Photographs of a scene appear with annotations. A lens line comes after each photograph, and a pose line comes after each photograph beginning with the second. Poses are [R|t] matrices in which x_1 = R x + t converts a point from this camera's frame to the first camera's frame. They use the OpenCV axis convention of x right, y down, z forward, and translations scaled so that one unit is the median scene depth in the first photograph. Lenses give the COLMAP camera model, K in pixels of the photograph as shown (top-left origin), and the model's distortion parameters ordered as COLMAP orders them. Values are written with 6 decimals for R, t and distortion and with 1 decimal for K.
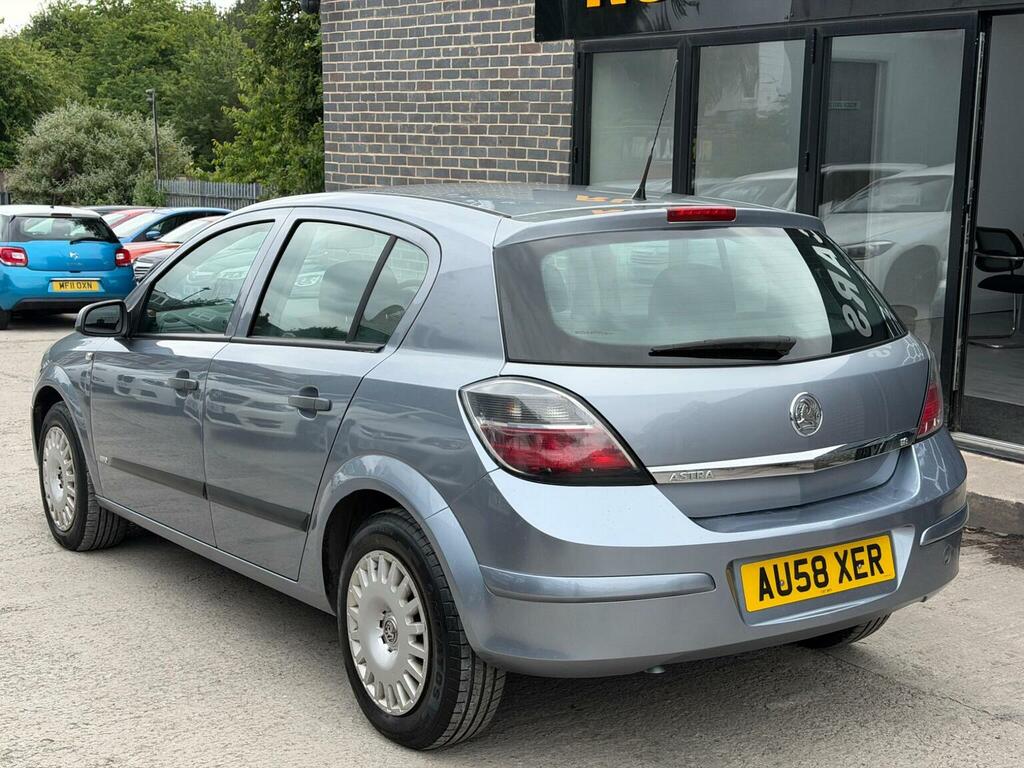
lens RADIAL K [[1403.8, 0, 521.7], [0, 1403.8, 386.2], [0, 0, 1]] dist [0.219907, -0.542191]
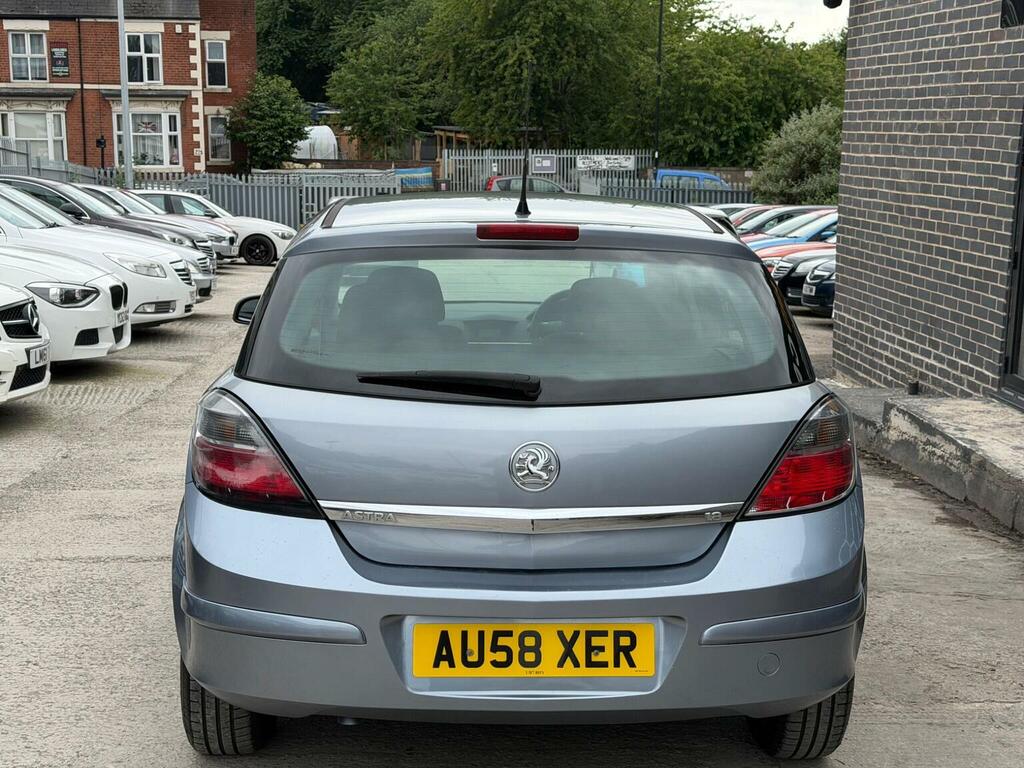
lens RADIAL K [[1403.1, 0, 512.0], [0, 1403.1, 384.0], [0, 0, 1]] dist [0.218496, -0.526958]
pose [[0.844005, 0.091536, -0.528466, 0.515880], [-0.091756, 0.995445, 0.025880, -0.041599], [0.528428, 0.026647, 0.848560, 0.207026]]
